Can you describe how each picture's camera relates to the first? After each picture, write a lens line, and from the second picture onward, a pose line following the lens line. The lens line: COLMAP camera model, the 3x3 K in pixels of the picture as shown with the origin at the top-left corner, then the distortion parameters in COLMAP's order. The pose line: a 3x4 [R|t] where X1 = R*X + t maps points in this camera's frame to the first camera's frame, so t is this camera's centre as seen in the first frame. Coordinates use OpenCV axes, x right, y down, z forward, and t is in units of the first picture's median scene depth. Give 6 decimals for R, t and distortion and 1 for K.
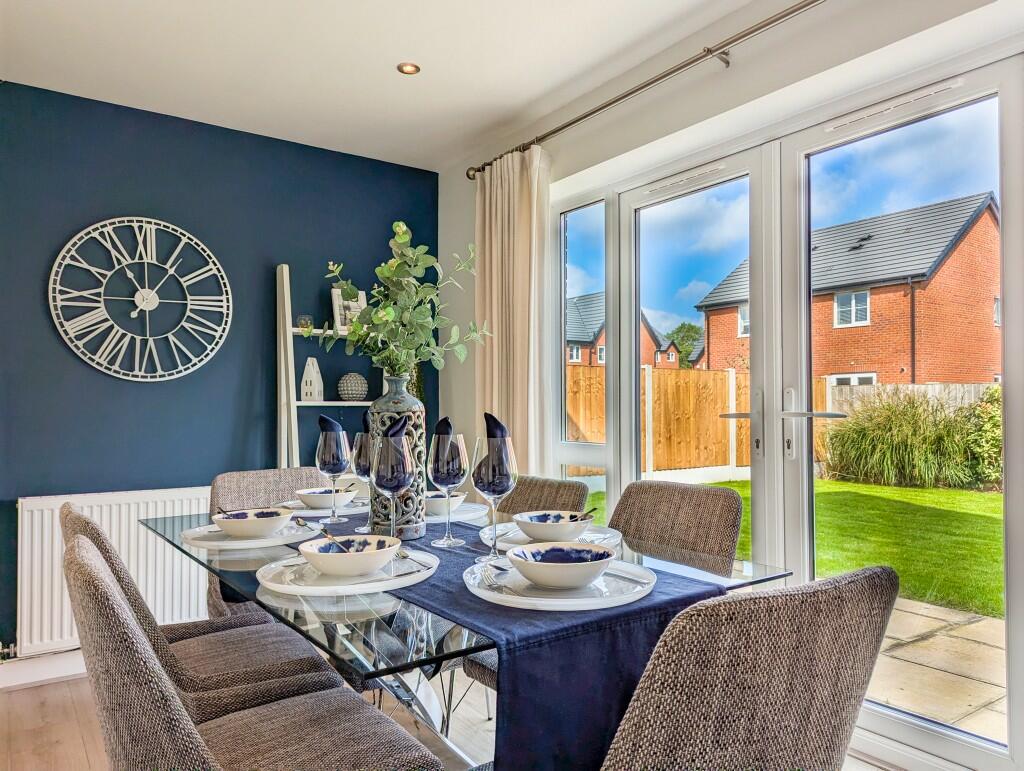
lens RADIAL K [[710.0, 0, 513.8], [0, 710.0, 390.2], [0, 0, 1]] dist [0.011809, 0.001251]
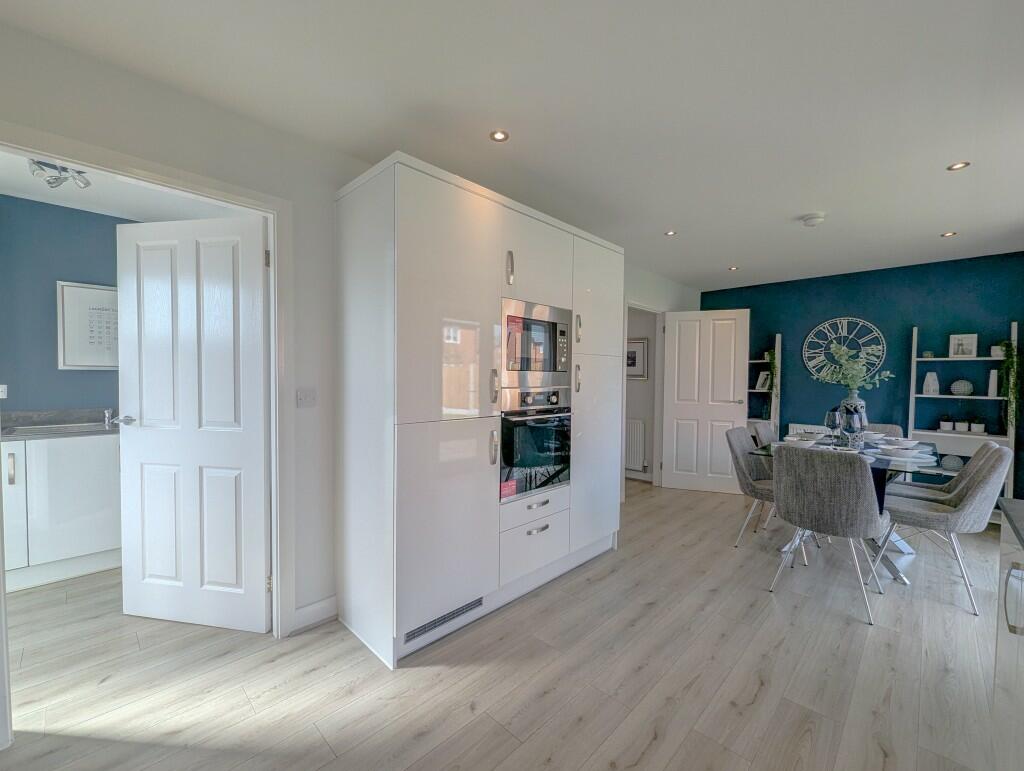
lens RADIAL K [[419.2, 0, 514.7], [0, 419.2, 387.6], [0, 0, 1]] dist [-0.000784, -0.000066]
pose [[0.145415, 0.032290, -0.988844, 0.767394], [0.004619, 0.999434, 0.033315, -0.052507], [0.989360, -0.009412, 0.145184, -0.344372]]
